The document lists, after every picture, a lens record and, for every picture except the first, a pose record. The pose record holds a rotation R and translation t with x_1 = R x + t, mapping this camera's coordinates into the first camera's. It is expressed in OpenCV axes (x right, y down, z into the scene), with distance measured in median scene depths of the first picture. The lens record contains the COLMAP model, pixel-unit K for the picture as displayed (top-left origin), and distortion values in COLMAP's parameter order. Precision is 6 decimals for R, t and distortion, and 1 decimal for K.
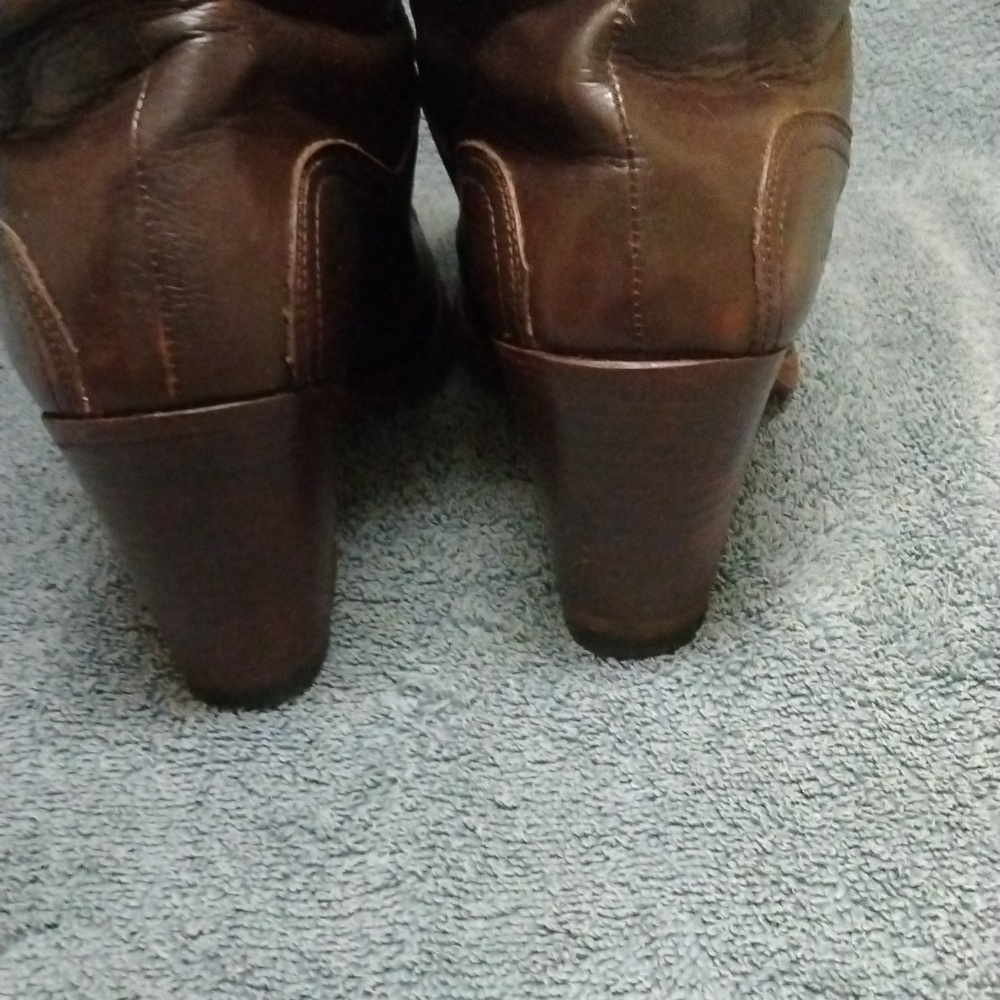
lens RADIAL K [[1316.3, 0, 495.7], [0, 1316.3, 501.0], [0, 0, 1]] dist [-0.045108, 0.000000]
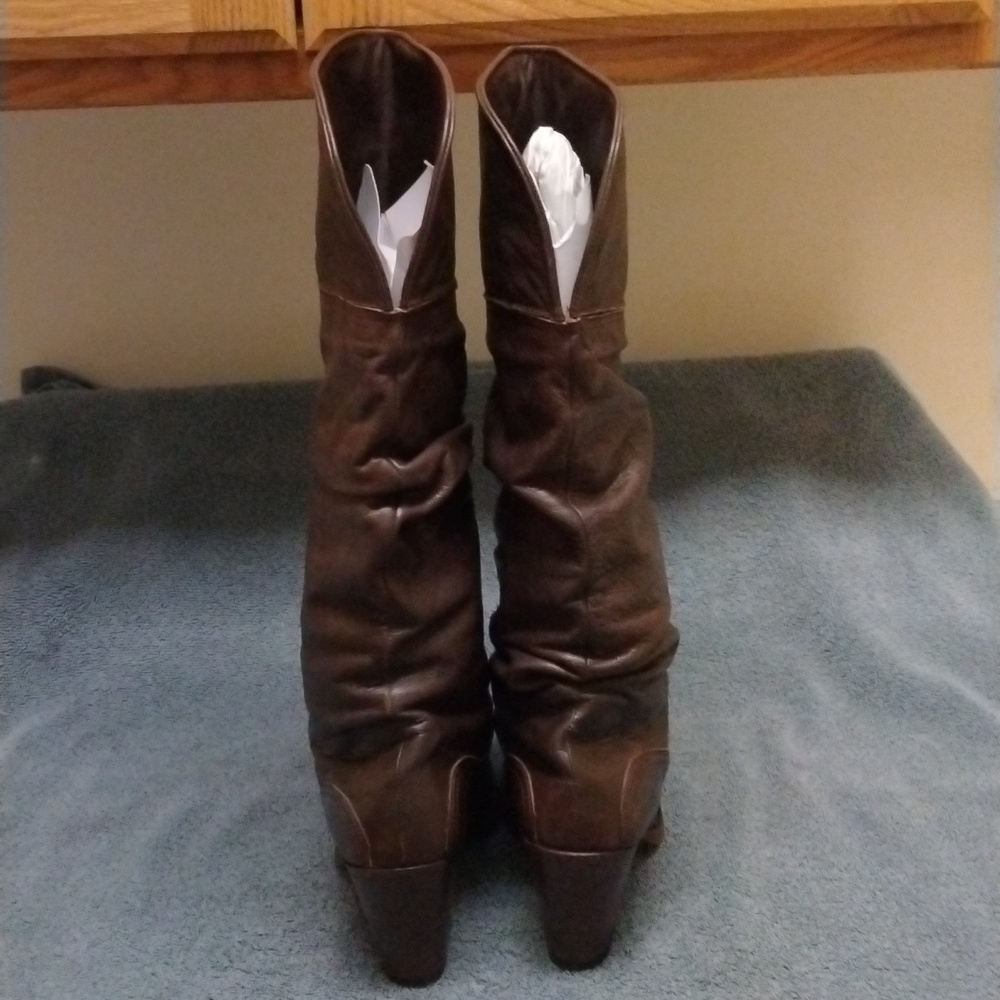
lens RADIAL K [[1316.3, 0, 509.2], [0, 1316.3, 493.2], [0, 0, 1]] dist [-0.045108, 0.000000]
pose [[0.999452, 0.032695, -0.005174, -0.031299], [-0.032980, 0.970134, -0.240316, -0.143193], [-0.002838, 0.240355, 0.970681, -1.481008]]
